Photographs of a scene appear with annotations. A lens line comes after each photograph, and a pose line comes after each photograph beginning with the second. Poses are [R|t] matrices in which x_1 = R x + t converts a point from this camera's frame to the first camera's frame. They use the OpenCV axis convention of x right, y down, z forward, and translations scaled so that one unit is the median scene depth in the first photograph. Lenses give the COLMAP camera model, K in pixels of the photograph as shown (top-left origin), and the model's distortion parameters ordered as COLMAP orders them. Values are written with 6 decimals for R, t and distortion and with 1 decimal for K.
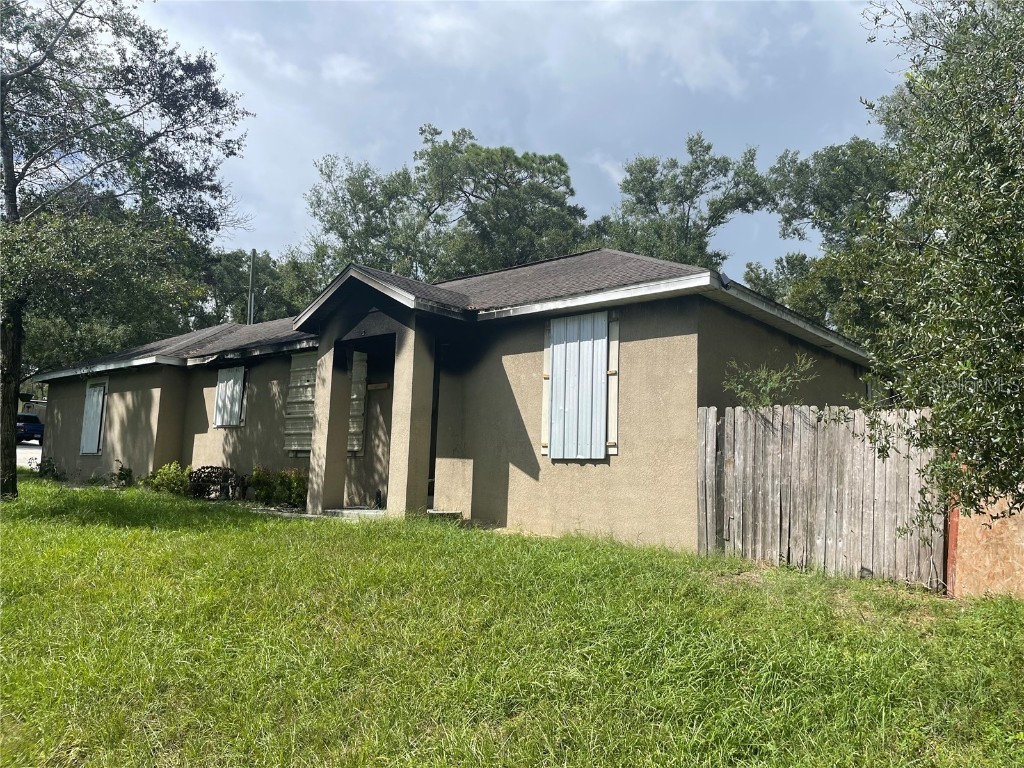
lens RADIAL K [[750.4, 0, 512.0], [0, 750.4, 384.0], [0, 0, 1]] dist [0.065776, -0.000125]
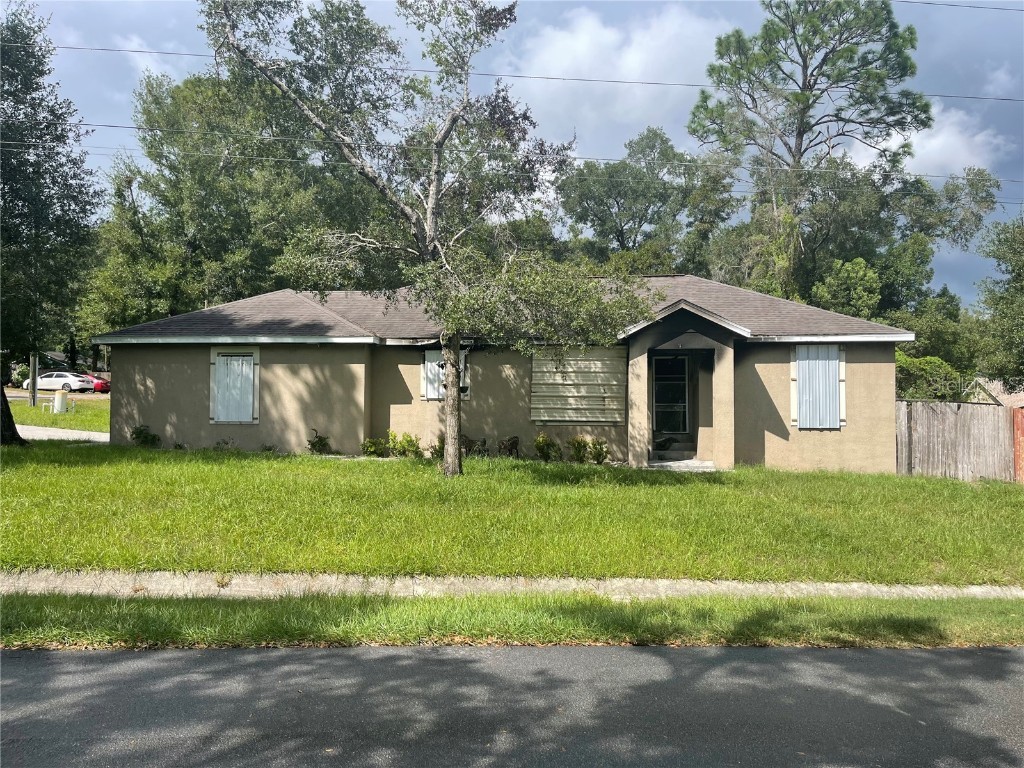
lens RADIAL K [[744.1, 0, 512.0], [0, 744.1, 384.0], [0, 0, 1]] dist [0.001938, -0.000017]
pose [[0.851514, -0.003893, 0.524317, -1.398417], [-0.046866, 0.995405, 0.083503, -0.111410], [-0.522233, -0.095677, 0.847419, -0.088009]]
